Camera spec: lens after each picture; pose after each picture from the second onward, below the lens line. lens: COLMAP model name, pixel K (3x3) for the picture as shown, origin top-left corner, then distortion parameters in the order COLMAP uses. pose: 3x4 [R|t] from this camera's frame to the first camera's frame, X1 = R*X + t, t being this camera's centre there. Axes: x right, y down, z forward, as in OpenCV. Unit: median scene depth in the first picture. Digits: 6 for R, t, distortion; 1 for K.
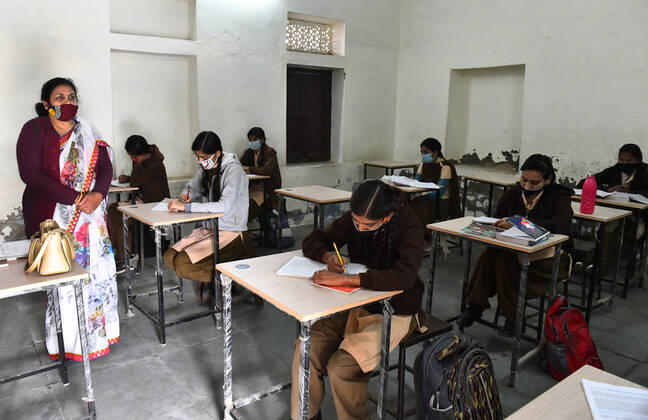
lens RADIAL K [[505.3, 0, 324.0], [0, 505.3, 210.0], [0, 0, 1]] dist [-0.053544, -0.001294]
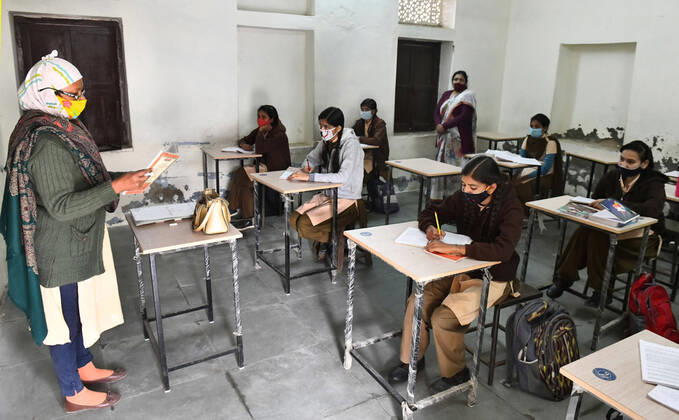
lens RADIAL K [[550.9, 0, 339.5], [0, 550.9, 210.0], [0, 0, 1]] dist [-0.054133, -0.006484]
pose [[0.990527, 0.044513, -0.129906, -0.043462], [-0.032474, 0.995102, 0.093366, -0.051200], [0.133426, -0.088263, 0.987121, -0.235859]]
